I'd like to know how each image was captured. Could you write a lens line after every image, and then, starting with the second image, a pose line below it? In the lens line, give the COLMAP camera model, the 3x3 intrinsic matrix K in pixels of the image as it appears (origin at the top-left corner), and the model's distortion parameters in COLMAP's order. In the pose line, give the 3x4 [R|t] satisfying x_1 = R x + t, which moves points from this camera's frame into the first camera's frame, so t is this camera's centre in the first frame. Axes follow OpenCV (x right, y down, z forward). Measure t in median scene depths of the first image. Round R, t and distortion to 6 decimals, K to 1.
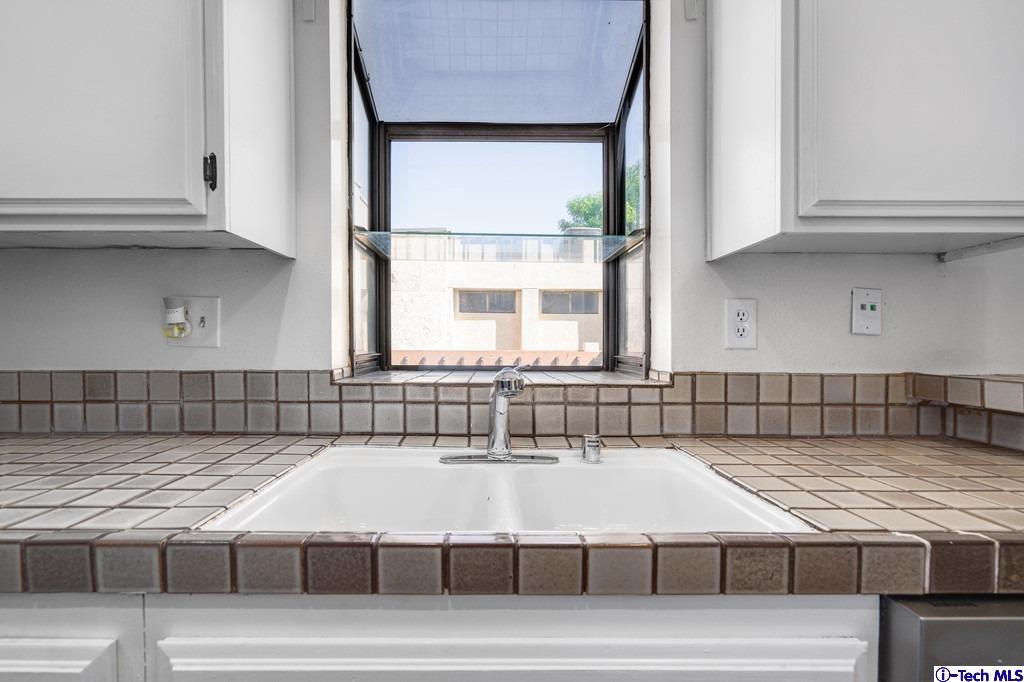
lens RADIAL K [[479.3, 0, 487.6], [0, 479.3, 348.4], [0, 0, 1]] dist [-0.000759, 0.000383]
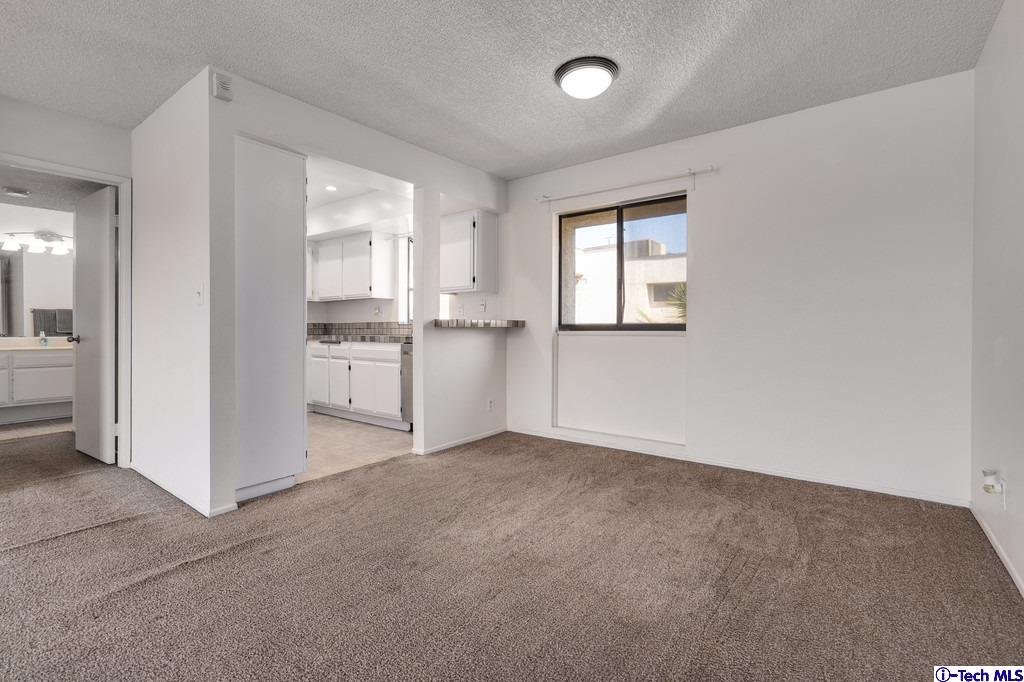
lens RADIAL K [[473.1, 0, 509.6], [0, 473.1, 331.6], [0, 0, 1]] dist [-0.000969, 0.000322]
pose [[0.790798, 0.001386, -0.612076, 3.380151], [-0.007129, 0.999950, -0.006947, 0.160585], [0.612036, 0.009857, 0.790769, -2.012831]]
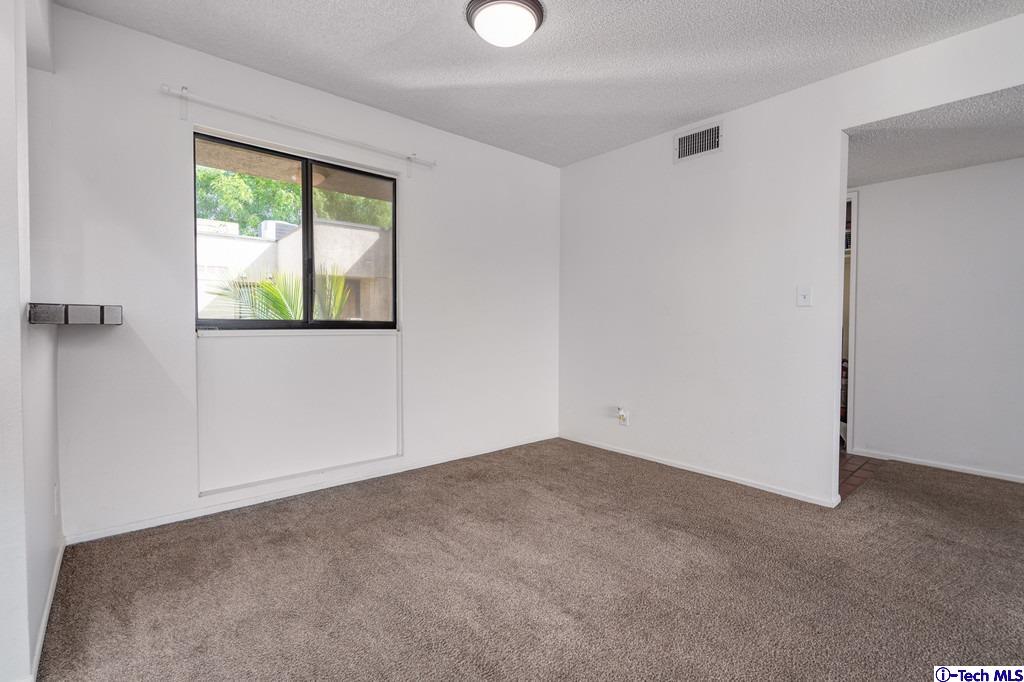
lens RADIAL K [[473.1, 0, 509.6], [0, 473.1, 331.6], [0, 0, 1]] dist [-0.000969, 0.000322]
pose [[0.754019, -0.009203, 0.656788, 1.149727], [0.006803, 0.999958, 0.006201, 0.129496], [-0.656818, -0.000207, 0.754049, -1.440582]]
